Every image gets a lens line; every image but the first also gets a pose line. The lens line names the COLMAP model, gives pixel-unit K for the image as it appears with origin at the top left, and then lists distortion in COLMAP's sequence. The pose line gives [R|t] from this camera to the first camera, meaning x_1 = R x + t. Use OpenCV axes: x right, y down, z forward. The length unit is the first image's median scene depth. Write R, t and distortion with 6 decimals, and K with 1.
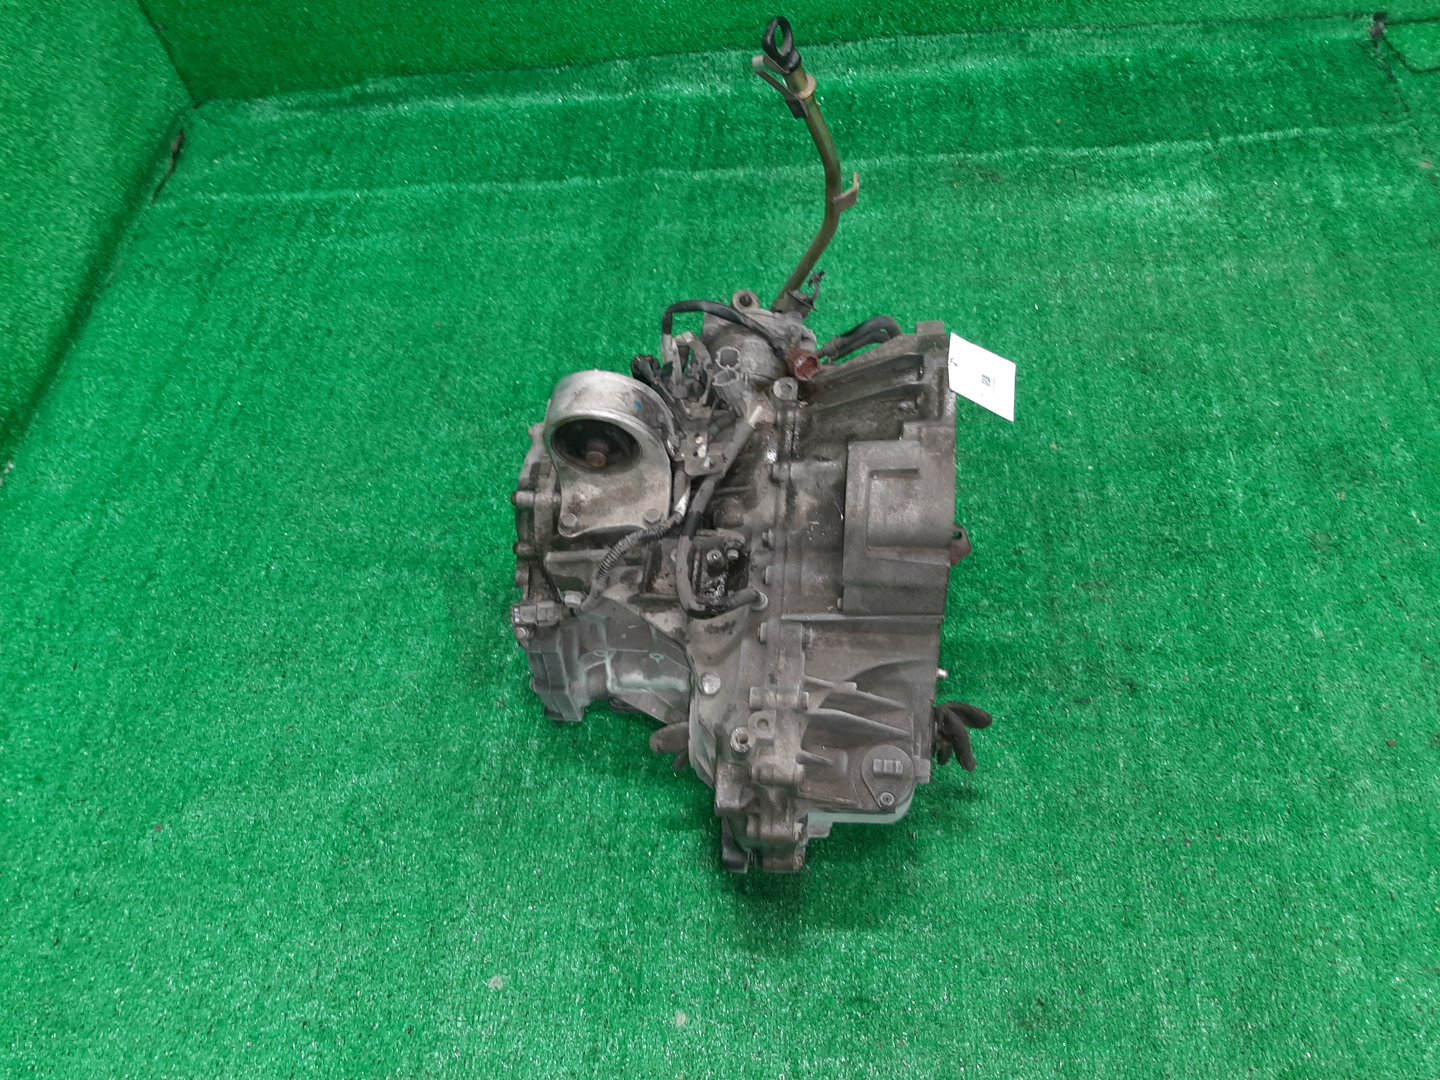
lens RADIAL K [[1124.6, 0, 725.3], [0, 1124.6, 539.0], [0, 0, 1]] dist [-0.000996, -0.009313]
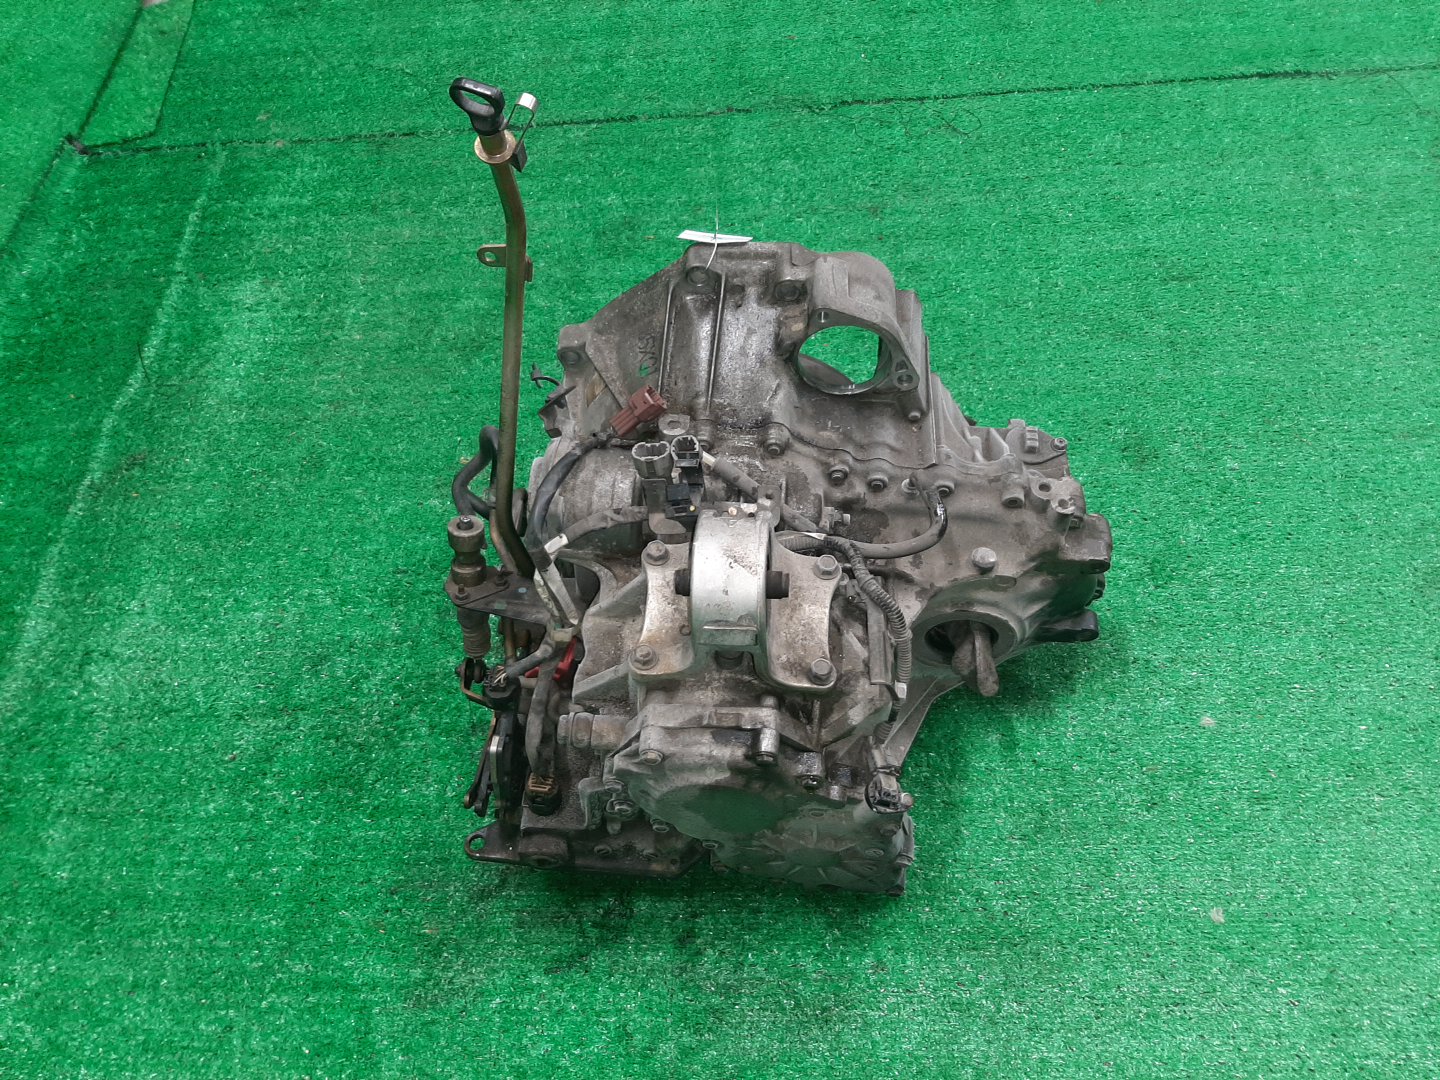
lens RADIAL K [[1124.6, 0, 724.2], [0, 1124.6, 540.9], [0, 0, 1]] dist [-0.000996, -0.009313]
pose [[-0.008889, -0.766825, 0.641794, -0.351324], [0.871953, 0.308244, 0.380372, -0.246055], [-0.489508, 0.562996, 0.665896, 0.275716]]
